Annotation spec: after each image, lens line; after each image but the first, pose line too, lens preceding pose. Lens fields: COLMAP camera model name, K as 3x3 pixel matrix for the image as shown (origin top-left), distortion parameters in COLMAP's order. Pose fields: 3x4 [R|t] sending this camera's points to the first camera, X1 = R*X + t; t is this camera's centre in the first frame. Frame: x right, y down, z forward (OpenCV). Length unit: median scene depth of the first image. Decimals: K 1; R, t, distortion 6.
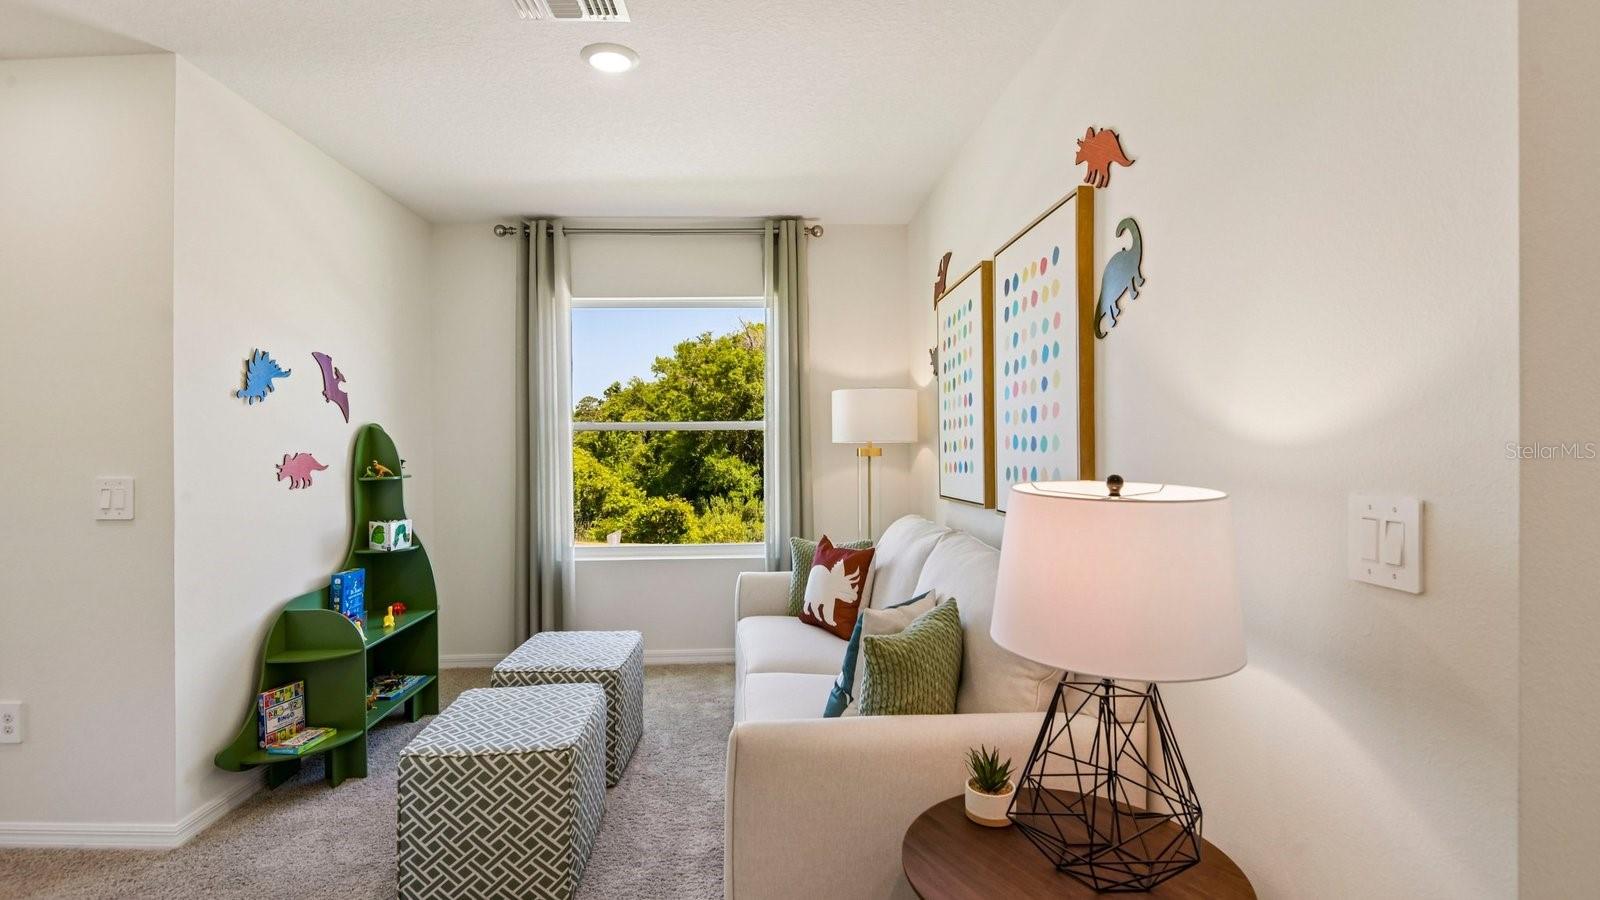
lens RADIAL K [[737.6, 0, 803.2], [0, 737.6, 444.8], [0, 0, 1]] dist [-0.031788, -0.008760]
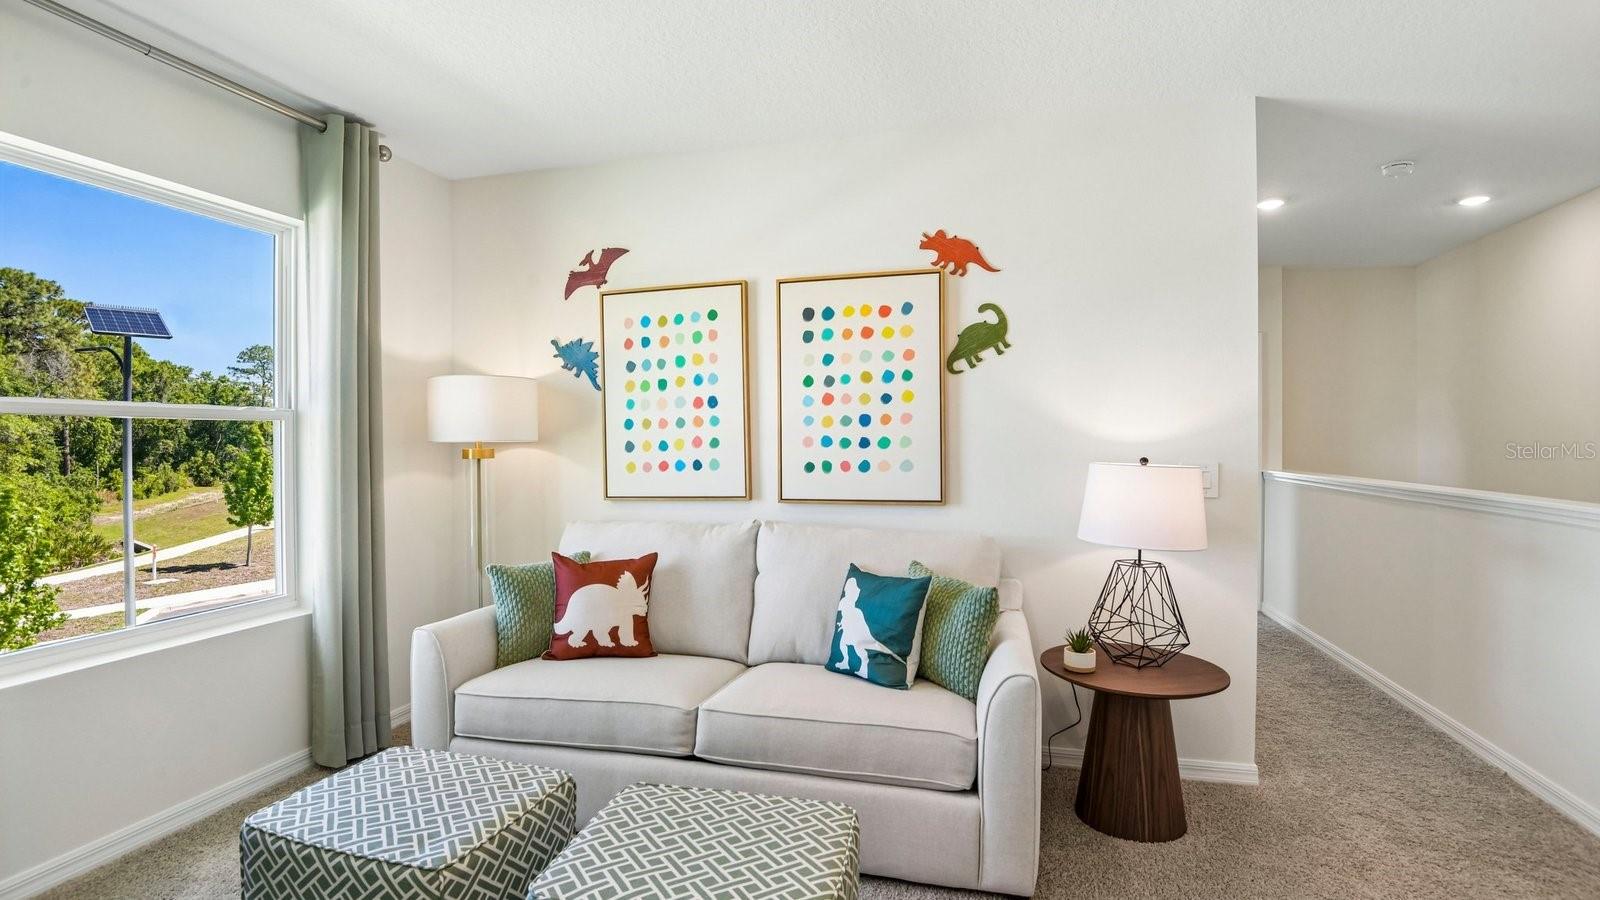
lens RADIAL K [[737.6, 0, 800.0], [0, 737.6, 448.2], [0, 0, 1]] dist [-0.031788, -0.008760]
pose [[0.323314, -0.000876, 0.946291, -0.908685], [0.002337, 0.999997, 0.000127, 0.007385], [-0.946289, 0.002171, 0.323315, 0.641317]]
